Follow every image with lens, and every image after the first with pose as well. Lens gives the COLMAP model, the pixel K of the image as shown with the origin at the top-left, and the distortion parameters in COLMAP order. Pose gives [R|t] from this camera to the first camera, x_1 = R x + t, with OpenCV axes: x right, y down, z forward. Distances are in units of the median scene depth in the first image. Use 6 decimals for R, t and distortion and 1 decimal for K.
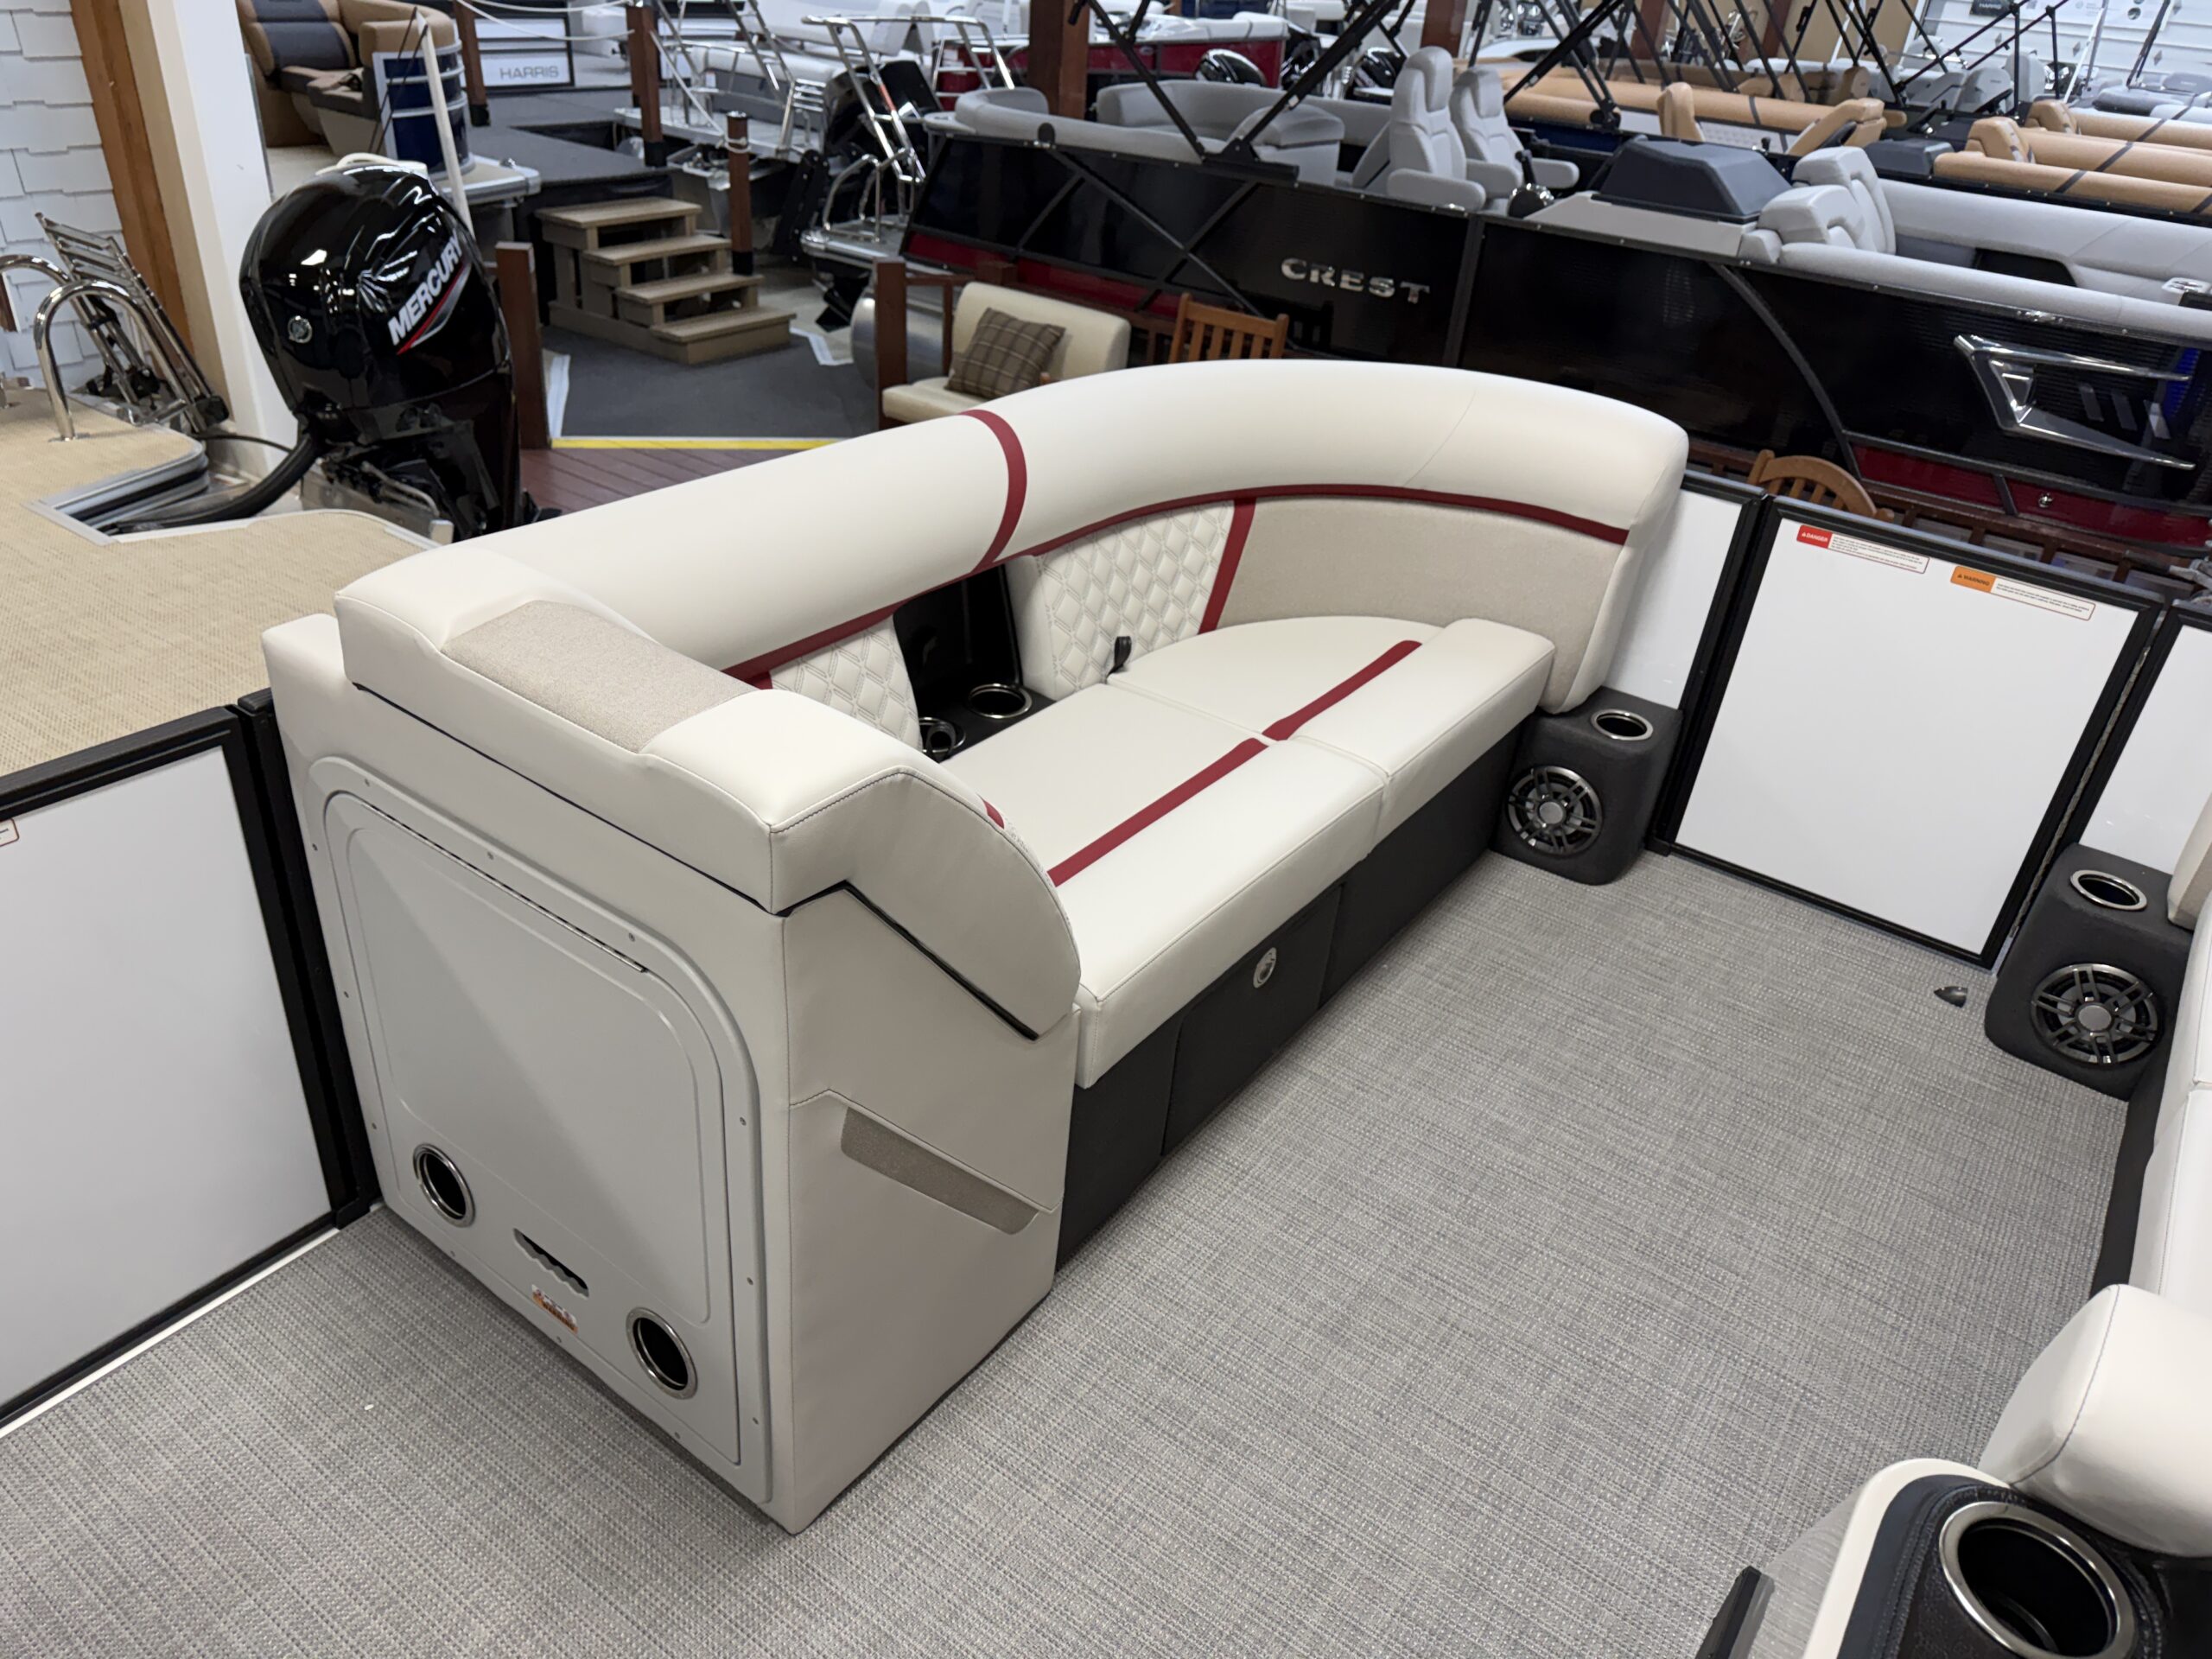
lens RADIAL K [[1562.7, 0, 1102.0], [0, 1562.7, 829.3], [0, 0, 1]] dist [0.041371, -0.044807]
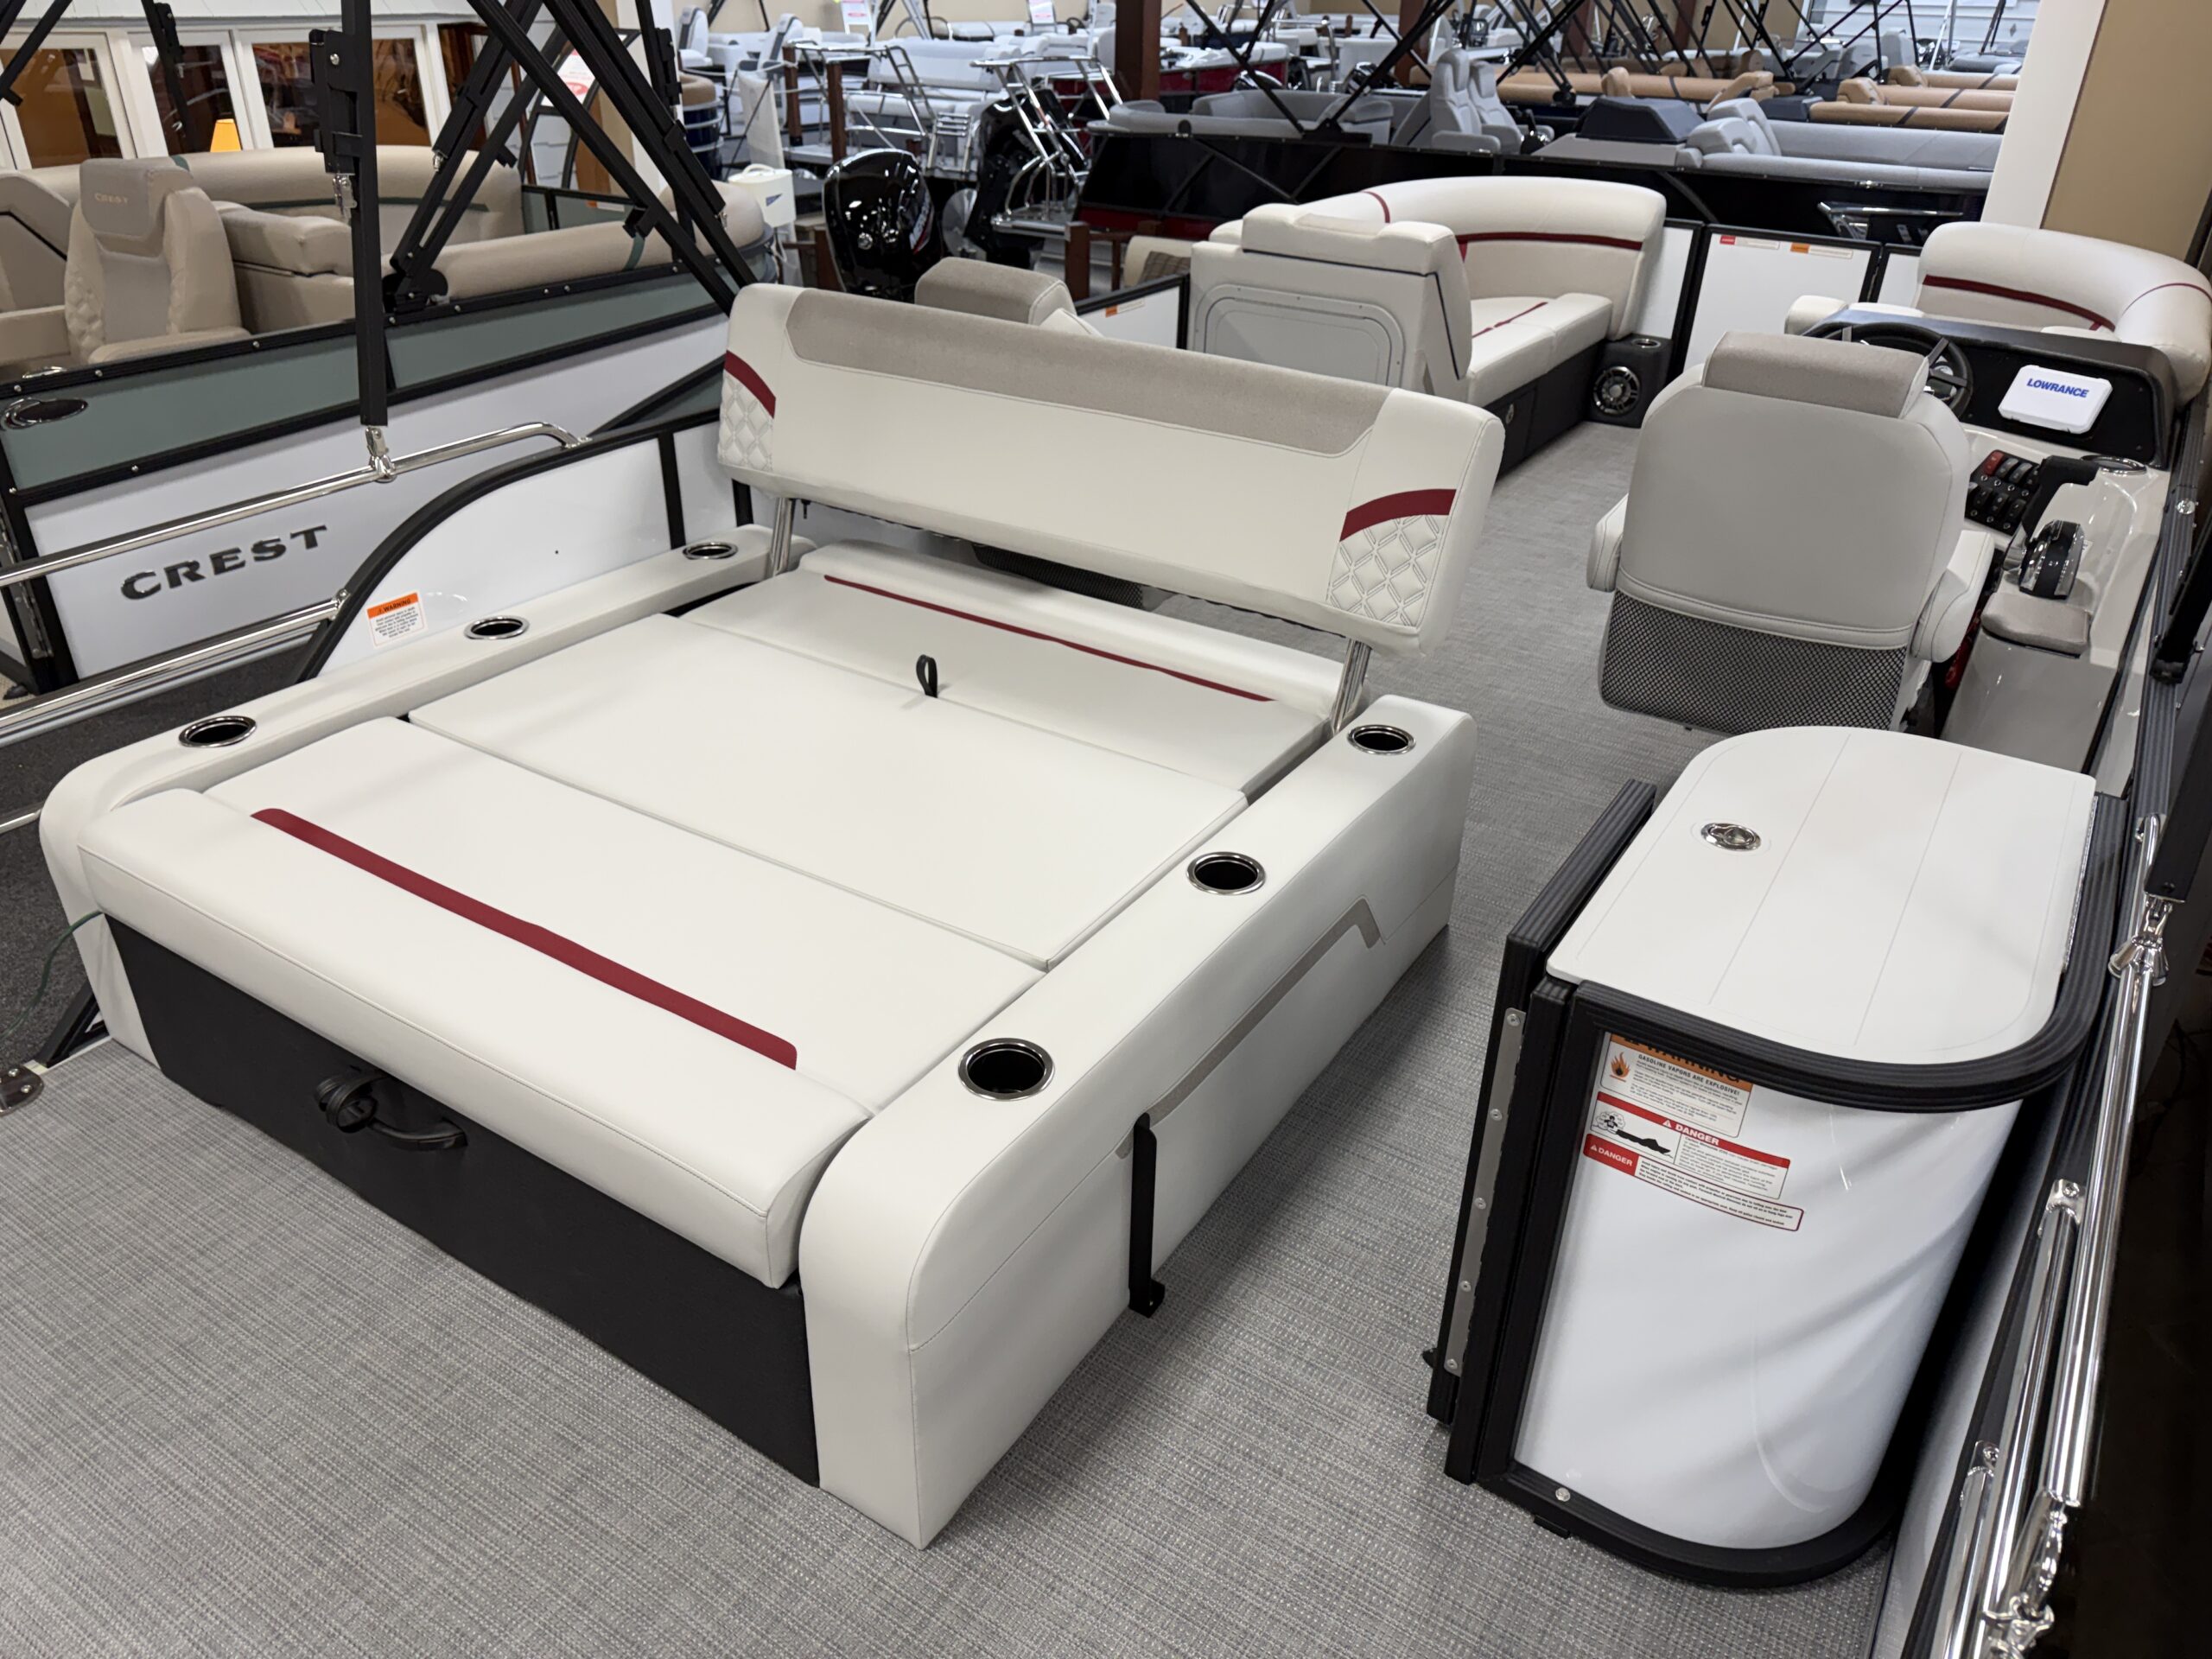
lens RADIAL K [[1562.7, 0, 1123.5], [0, 1562.7, 774.2], [0, 0, 1]] dist [0.041371, -0.044807]
pose [[0.996783, -0.076936, 0.022461, -0.142796], [0.077995, 0.995656, -0.050862, 0.176589], [-0.018450, 0.052450, 0.998453, -0.329131]]
